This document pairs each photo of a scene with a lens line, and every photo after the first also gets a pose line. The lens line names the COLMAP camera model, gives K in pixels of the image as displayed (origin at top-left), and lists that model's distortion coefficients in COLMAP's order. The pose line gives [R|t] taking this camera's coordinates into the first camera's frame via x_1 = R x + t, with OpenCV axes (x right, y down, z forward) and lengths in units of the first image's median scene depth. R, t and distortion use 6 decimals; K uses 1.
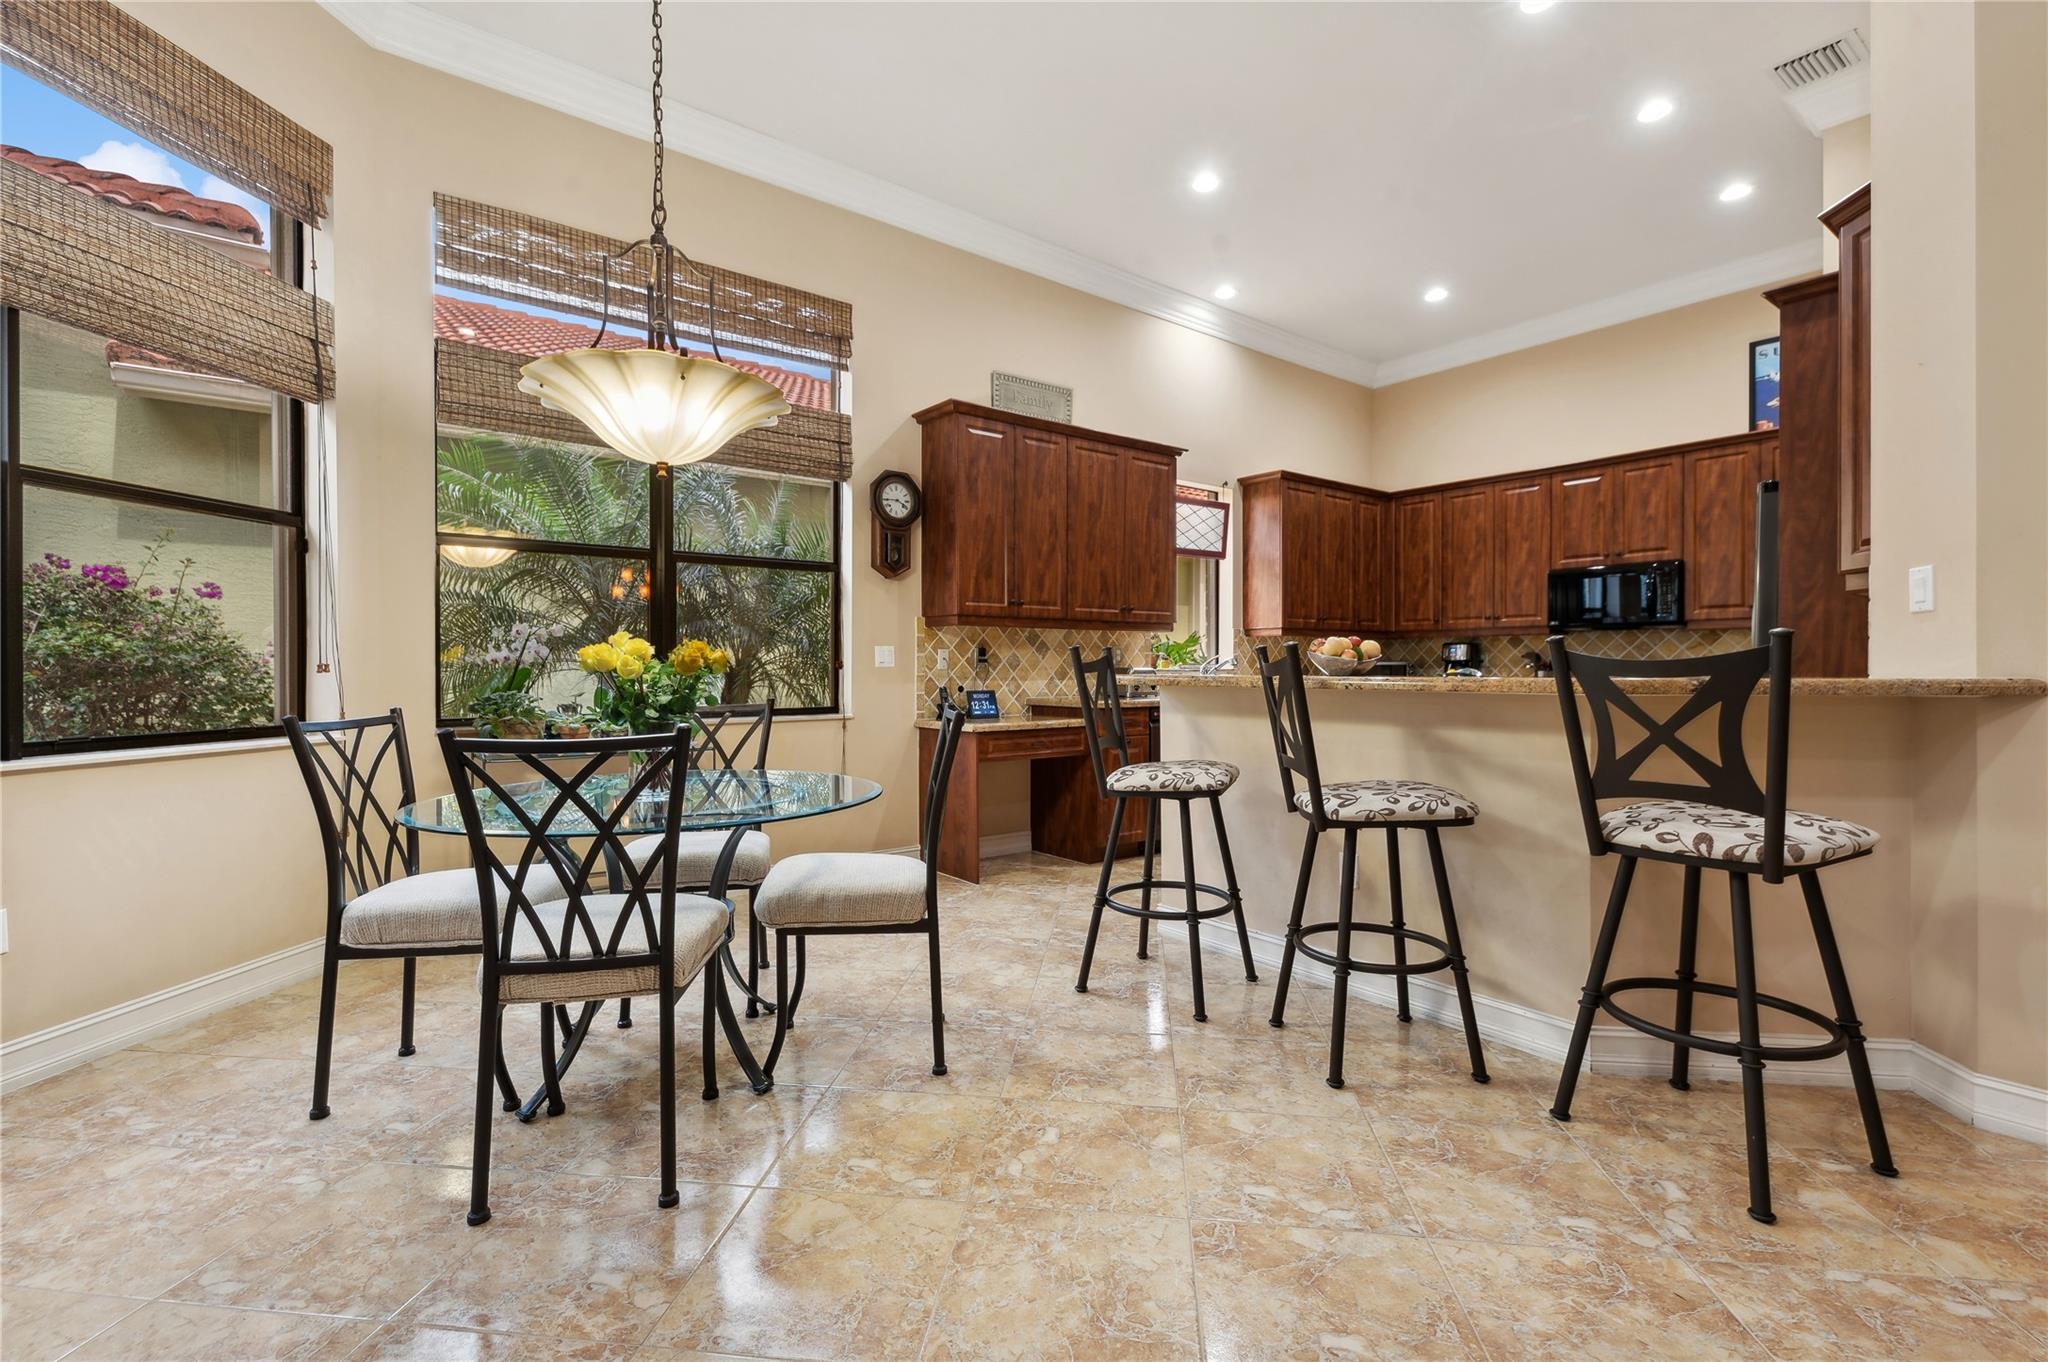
lens RADIAL K [[911.2, 0, 1021.8], [0, 911.2, 676.2], [0, 0, 1]] dist [0.015340, -0.005336]
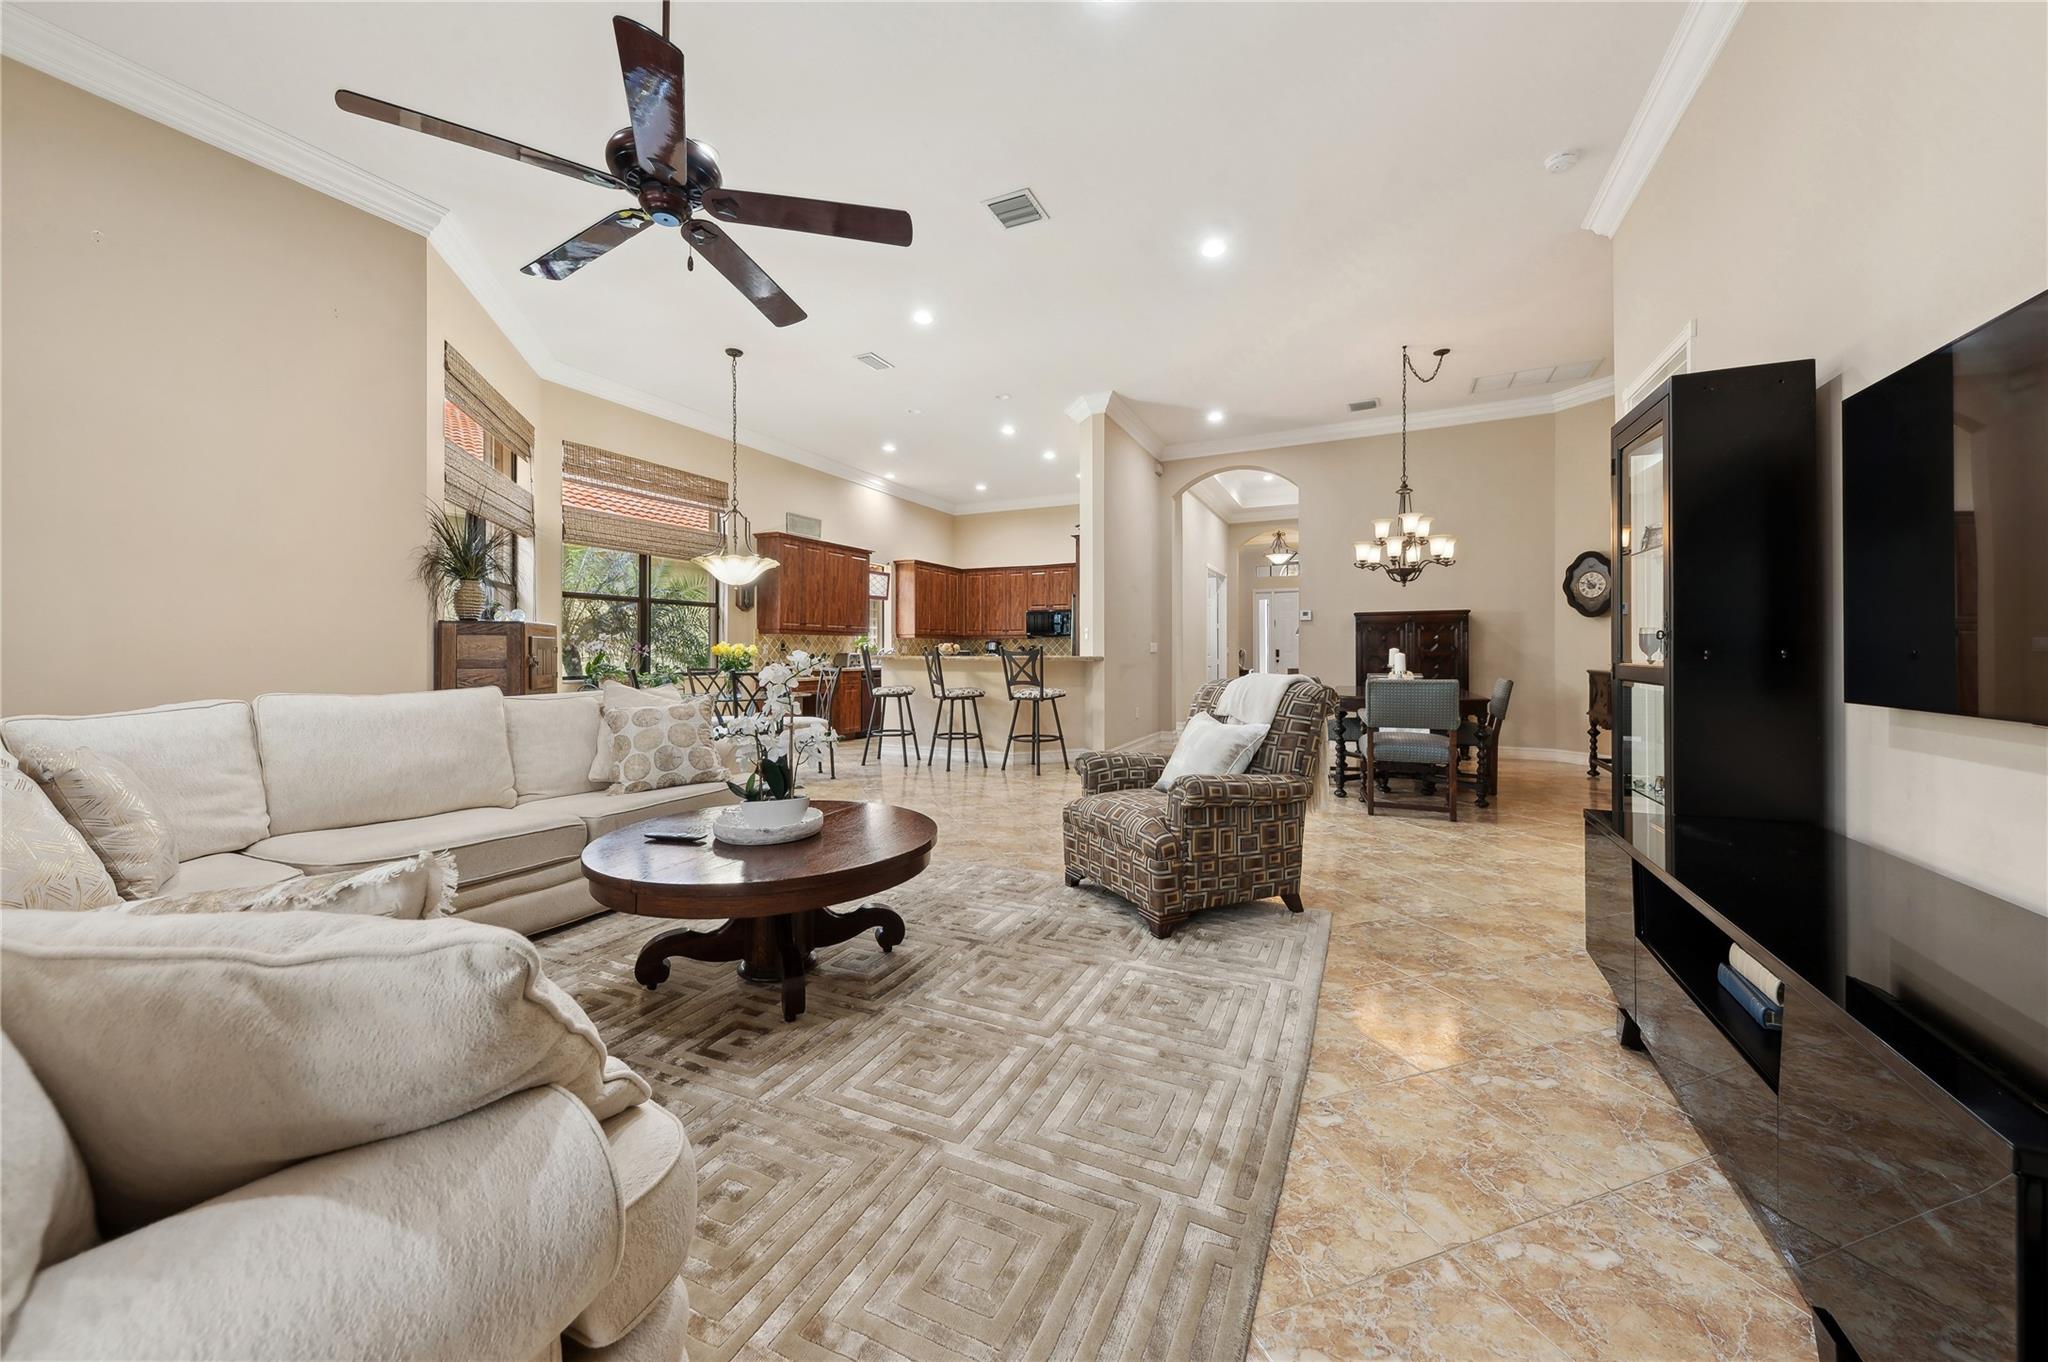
lens RADIAL K [[726.6, 0, 1030.4], [0, 726.6, 662.0], [0, 0, 1]] dist [-0.000237, -0.000003]
pose [[0.888843, -0.004119, 0.458193, -0.285598], [0.002048, 0.999985, 0.005017, 0.004247], [-0.458207, -0.003521, 0.888839, -0.709850]]
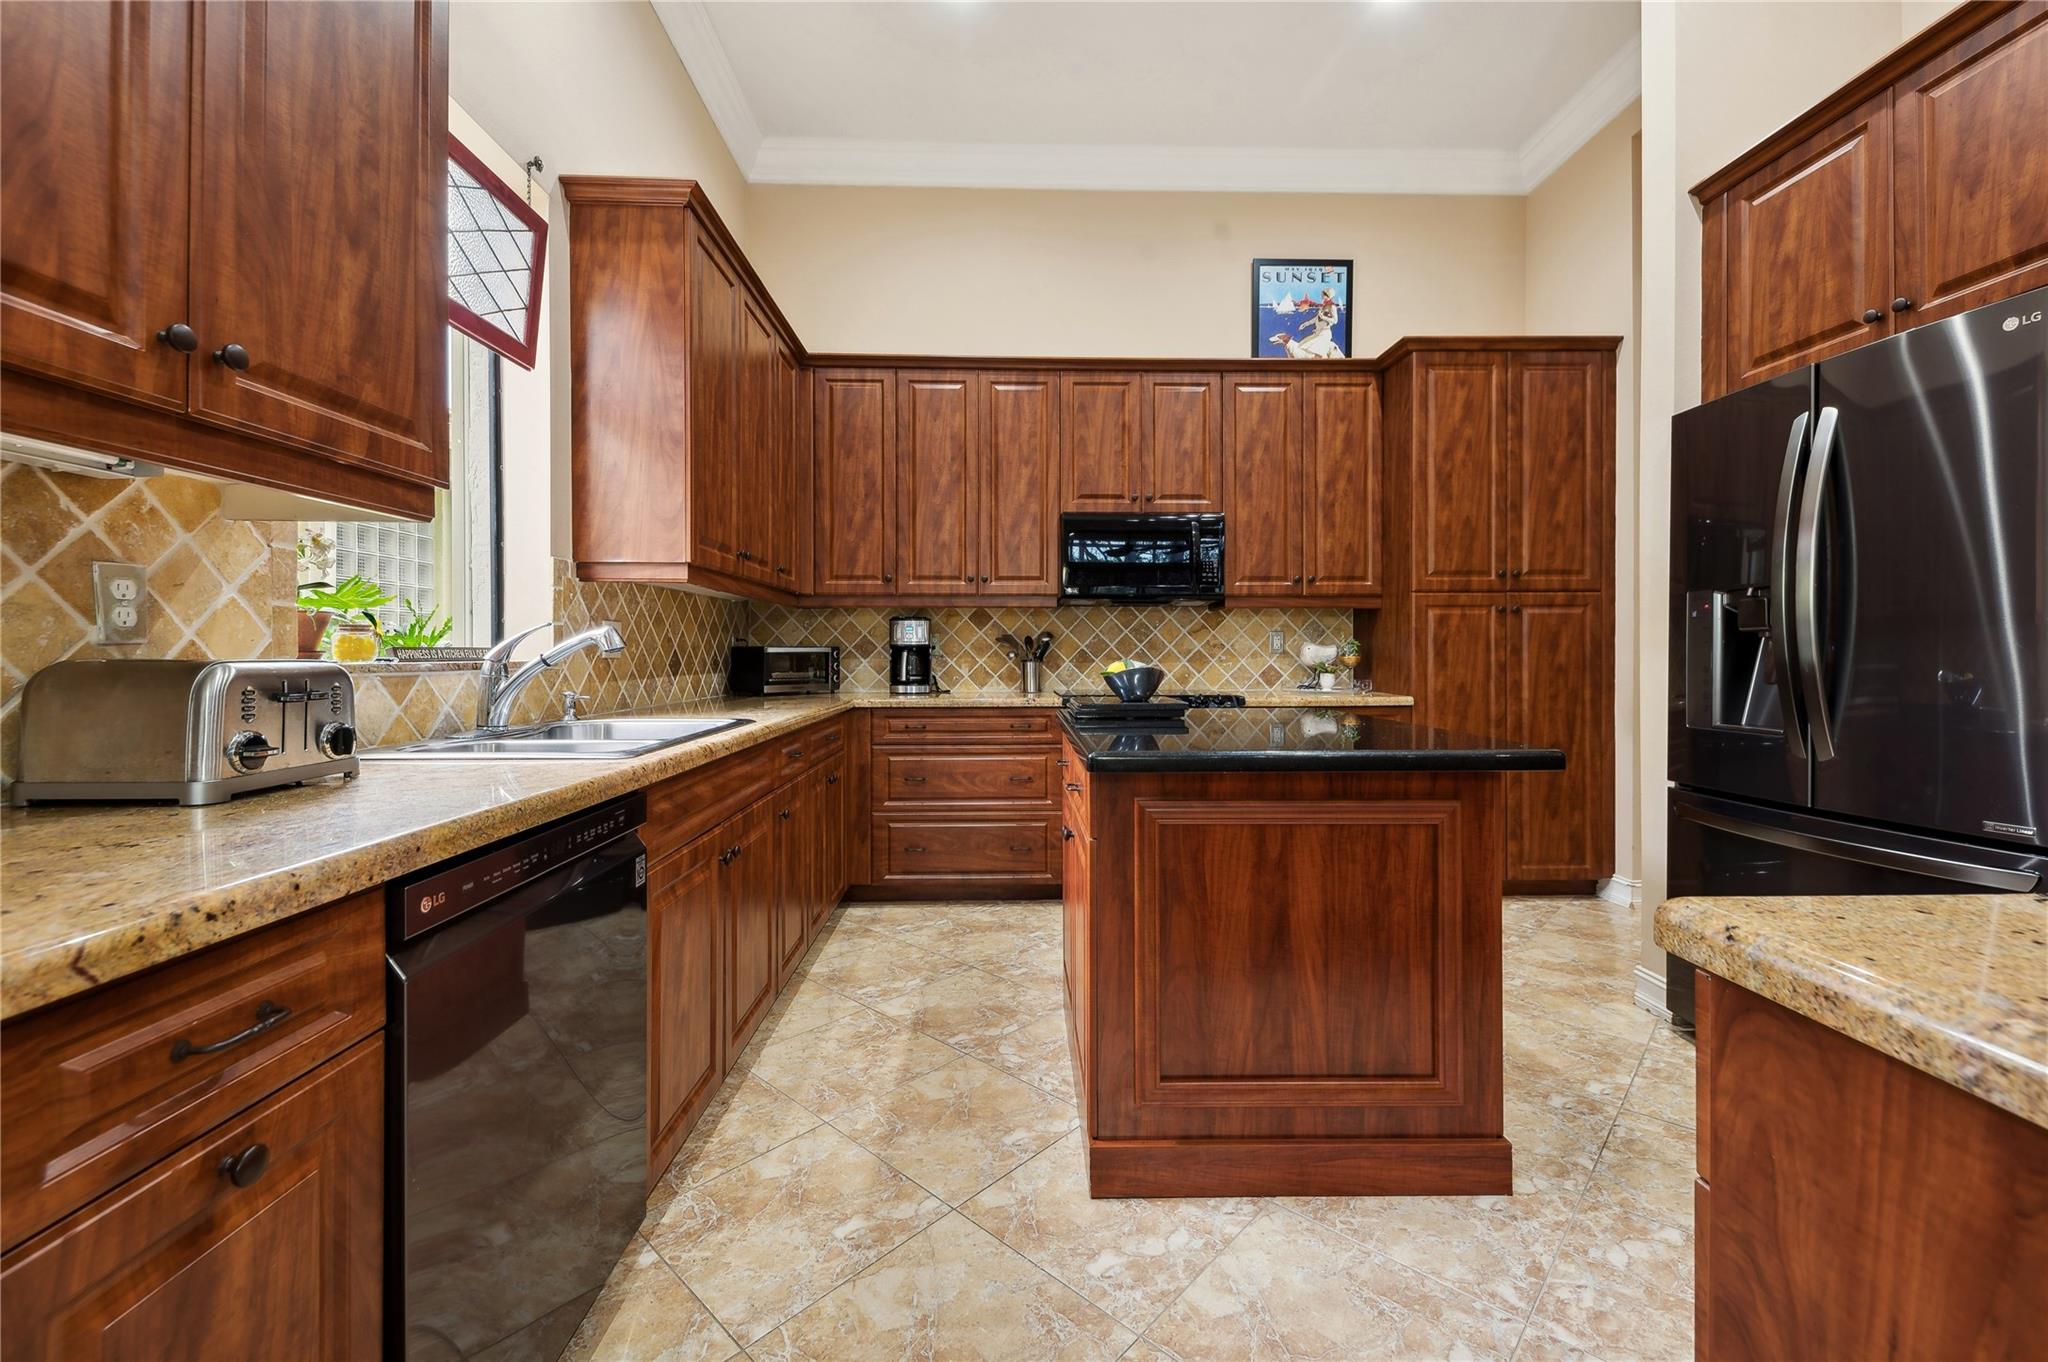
lens RADIAL K [[822.1, 0, 1021.8], [0, 822.1, 669.1], [0, 0, 1]] dist [0.001249, -0.000037]
pose [[0.584168, -0.012460, 0.811537, 0.074723], [0.007394, 0.999922, 0.010031, -0.007379], [-0.811599, 0.000141, 0.584214, 0.751214]]
